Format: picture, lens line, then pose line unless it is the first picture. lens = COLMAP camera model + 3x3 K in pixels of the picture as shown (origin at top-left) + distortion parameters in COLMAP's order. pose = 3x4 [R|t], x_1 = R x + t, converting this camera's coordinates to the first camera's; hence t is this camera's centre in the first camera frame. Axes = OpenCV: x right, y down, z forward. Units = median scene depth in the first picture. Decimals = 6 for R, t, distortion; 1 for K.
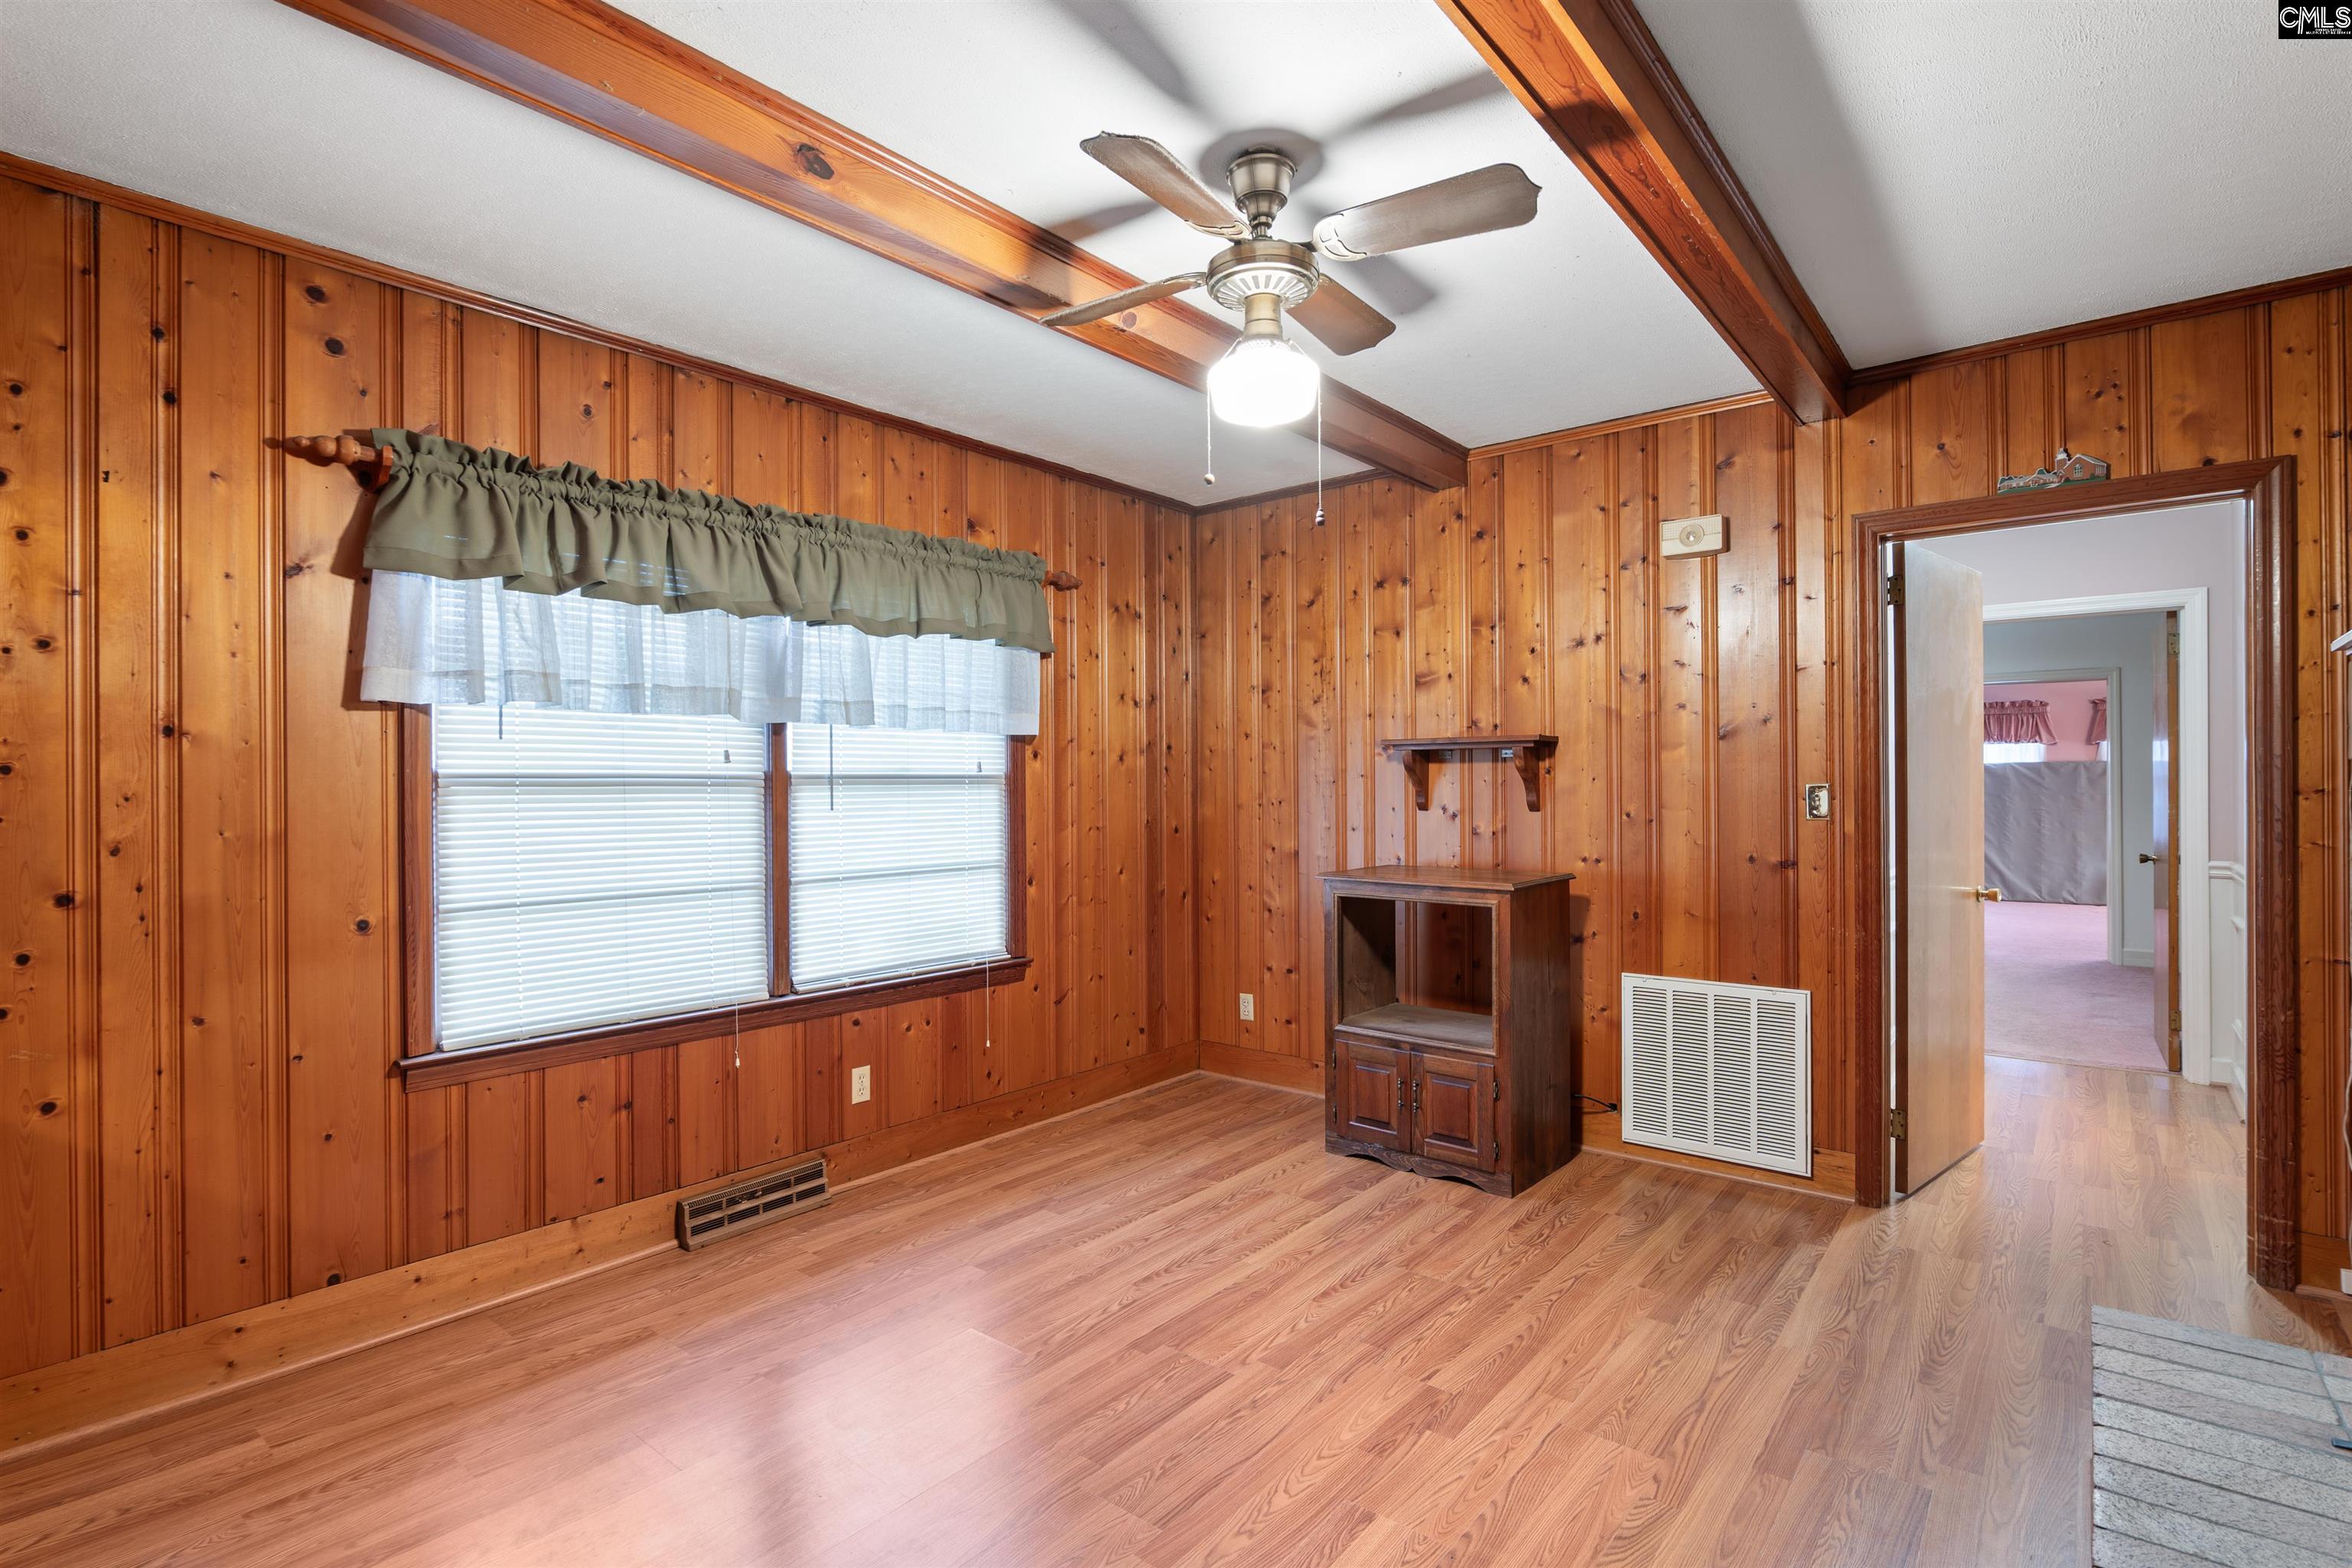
lens RADIAL K [[1128.1, 0, 1176.0], [0, 1128.1, 784.0], [0, 0, 1]] dist [-0.018912, 0.000222]
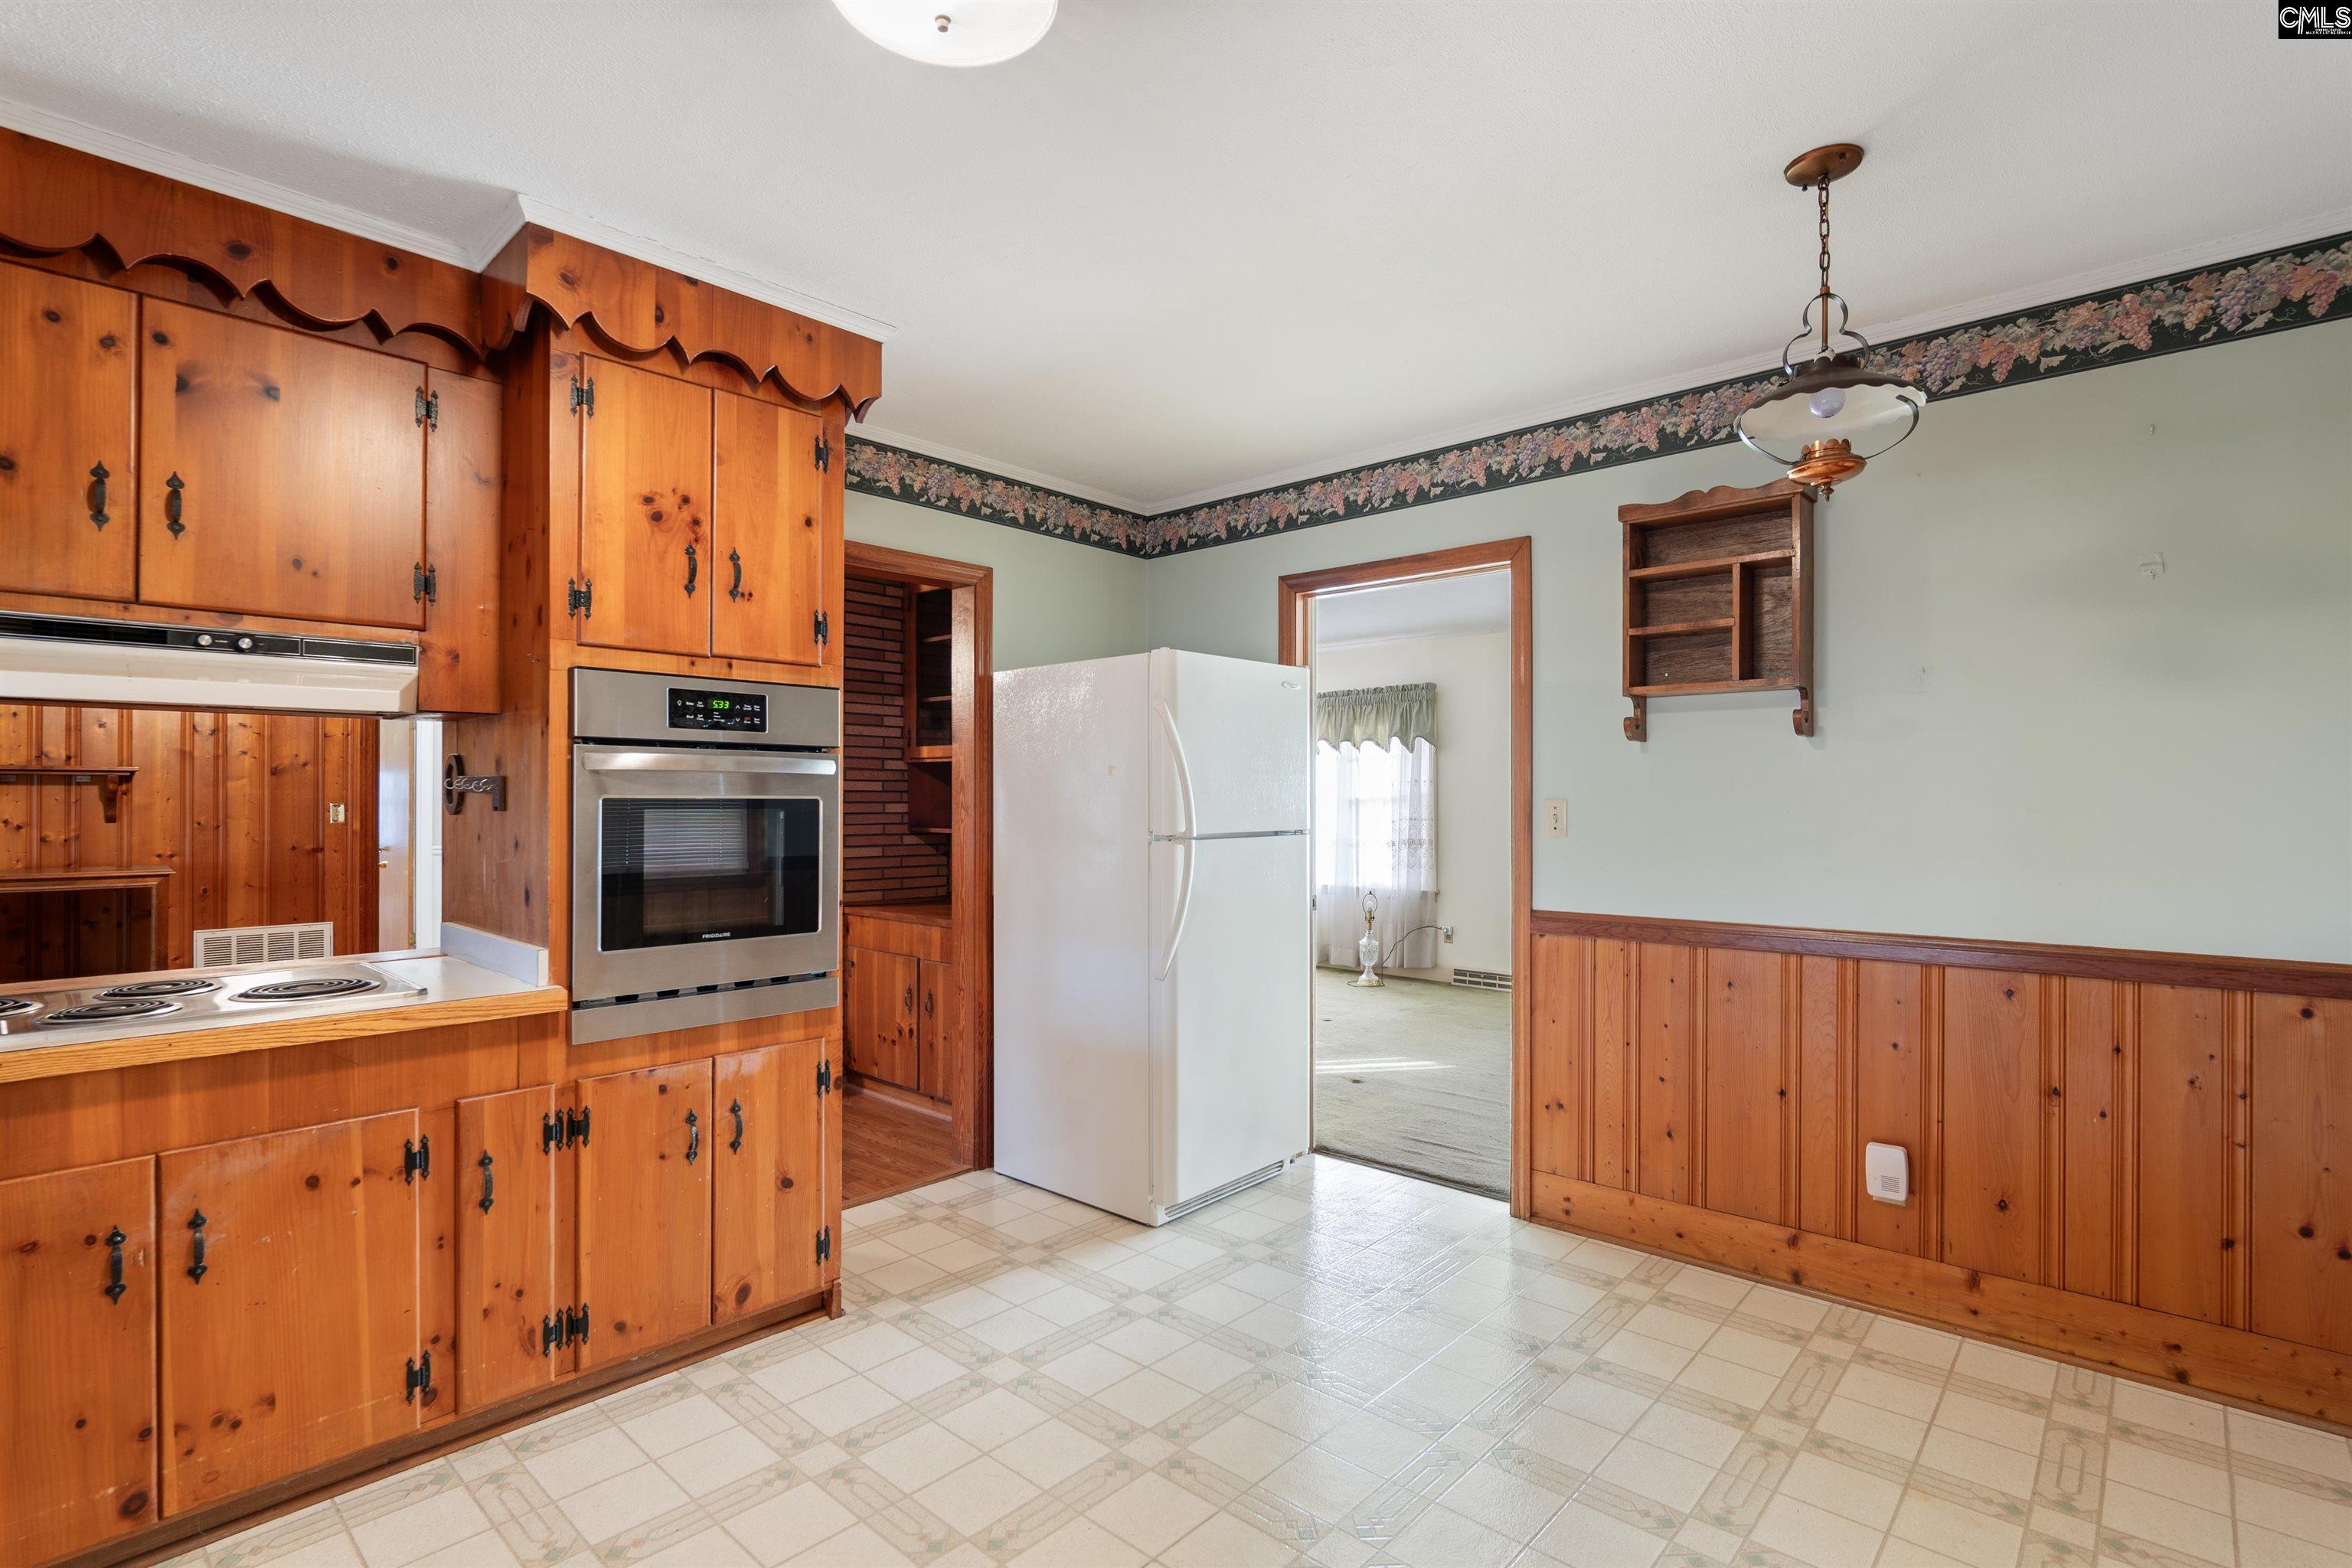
lens RADIAL K [[1109.1, 0, 1169.7], [0, 1109.1, 796.3], [0, 0, 1]] dist [-0.014916, 0.000731]
pose [[0.051708, 0.010834, 0.998603, -1.051790], [0.000717, 0.999940, -0.010886, 0.009143], [-0.998662, 0.001279, 0.051697, -0.378679]]
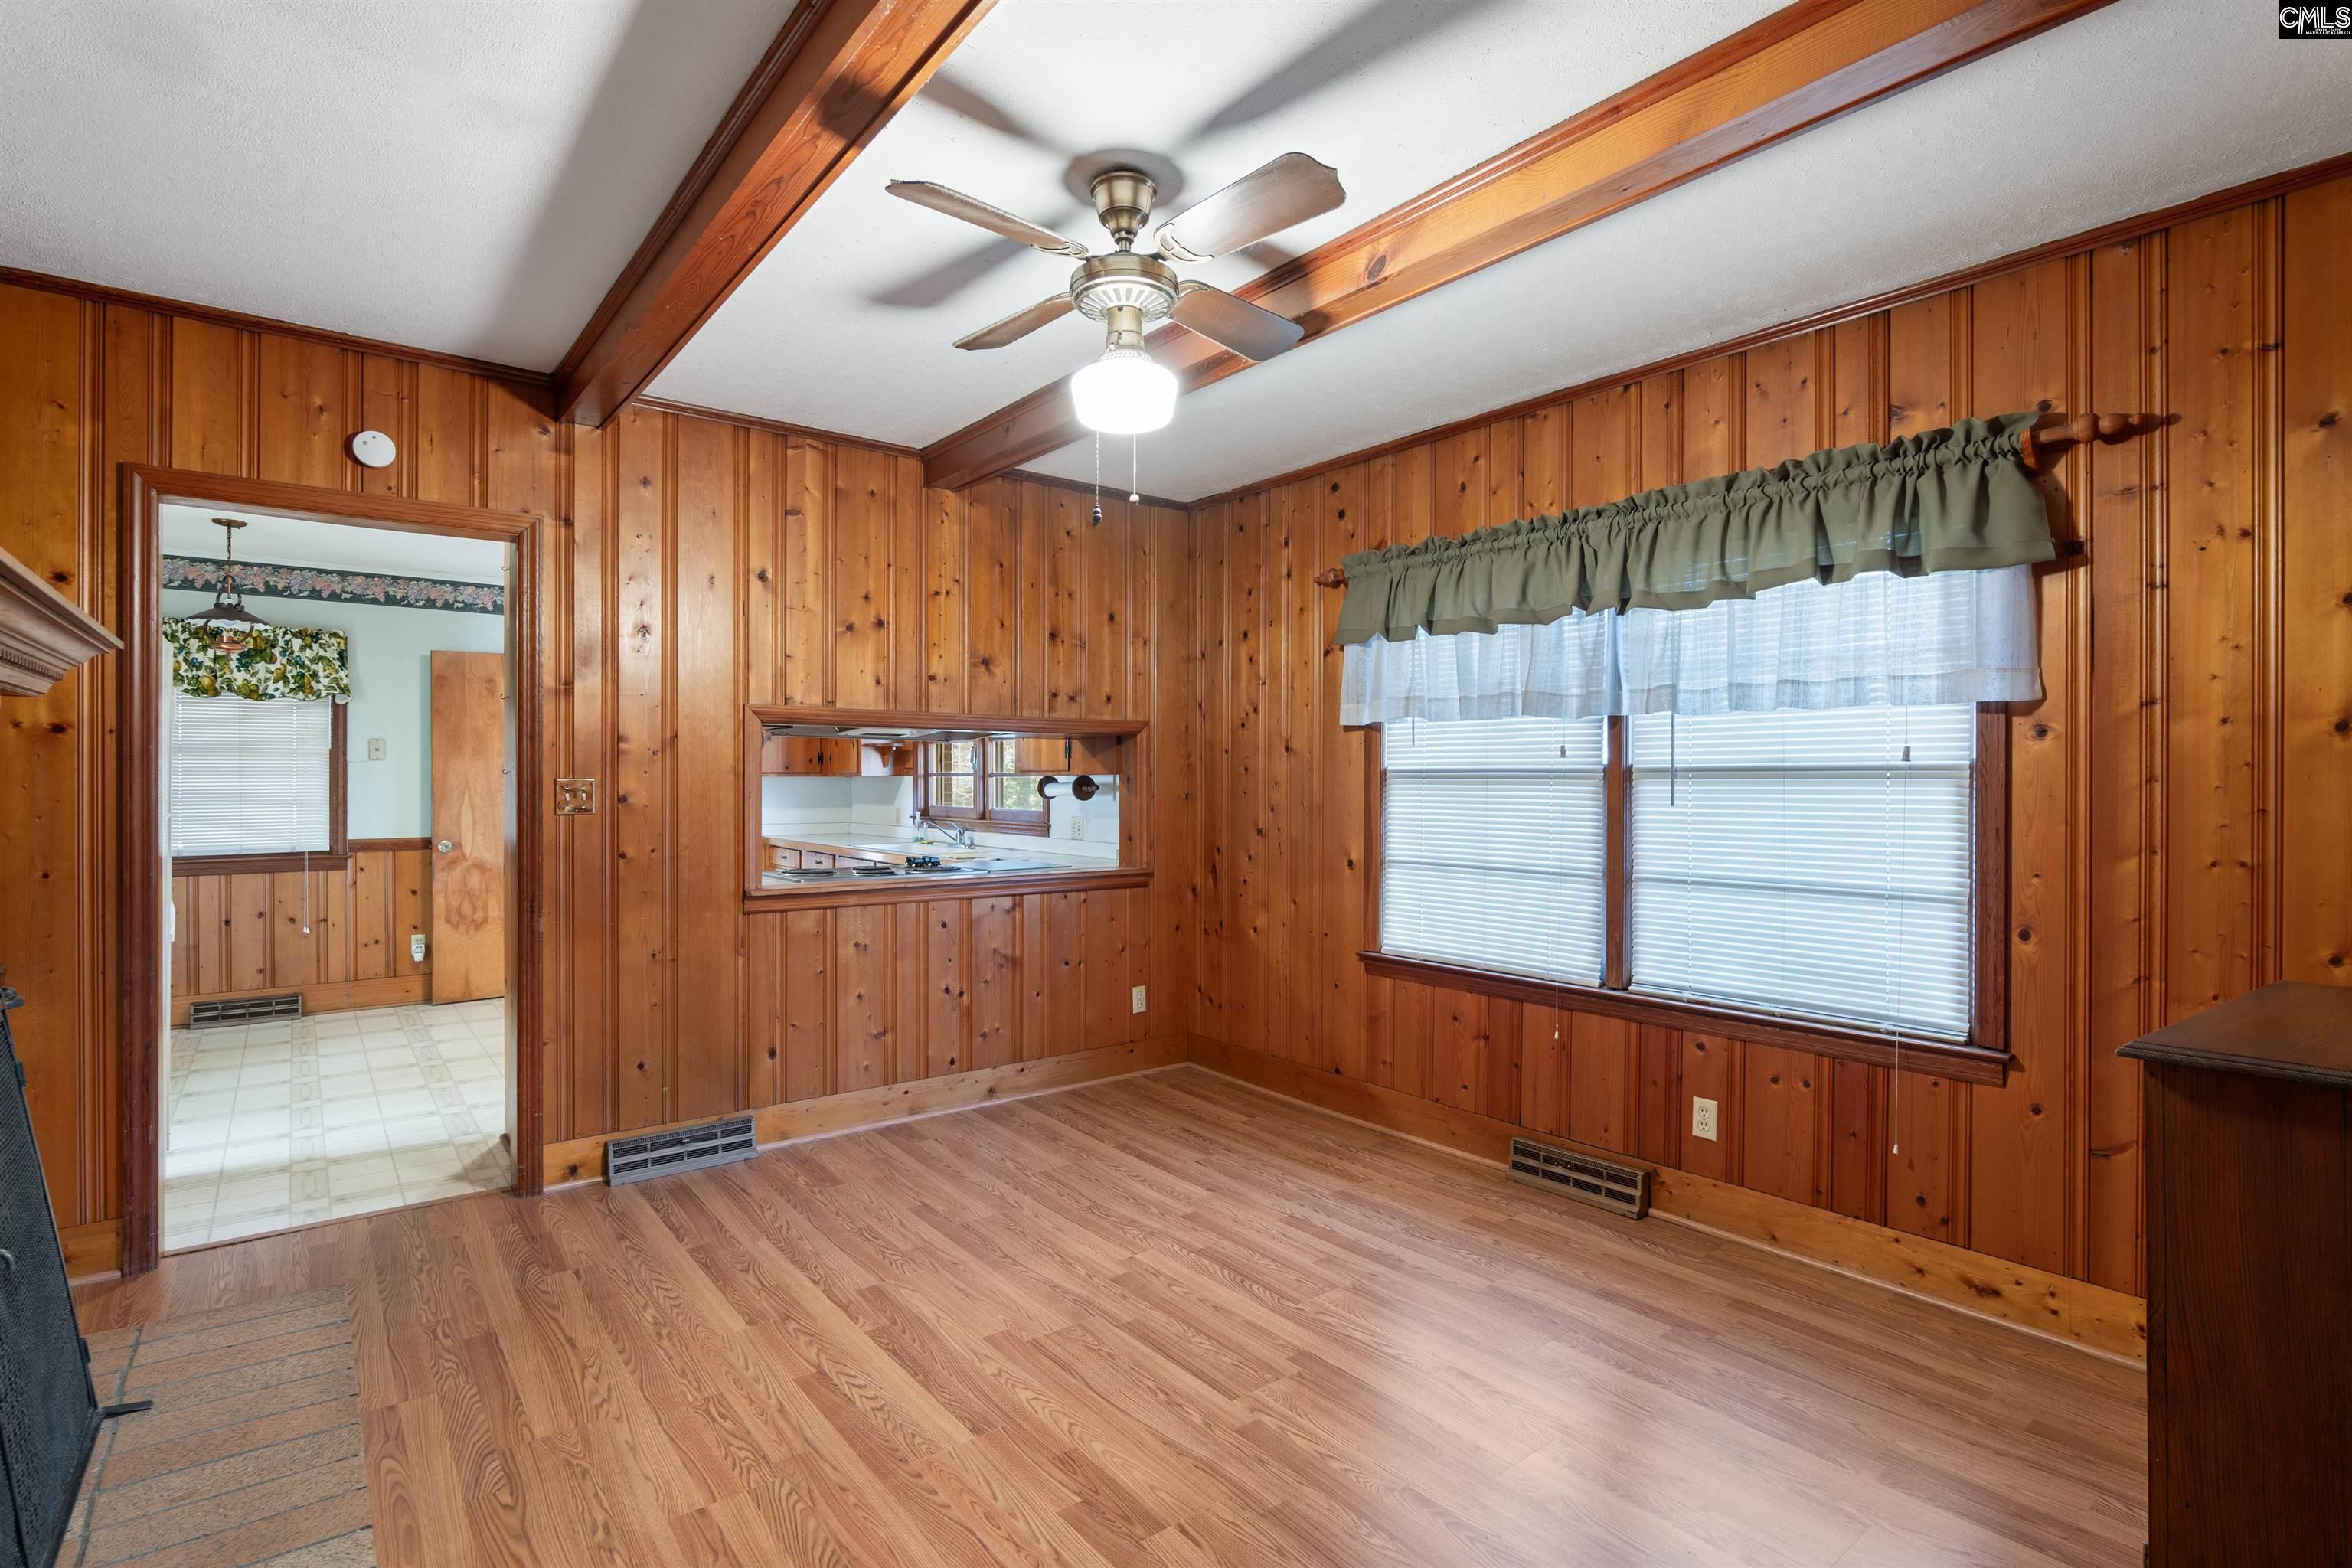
lens RADIAL K [[1123.9, 0, 1162.8], [0, 1123.9, 782.1], [0, 0, 1]] dist [-0.014951, 0.001035]
pose [[-0.218170, 0.007292, -0.975884, 0.681087], [0.000029, 0.999972, 0.007466, -0.003089], [0.975911, 0.001600, -0.218164, 0.793620]]
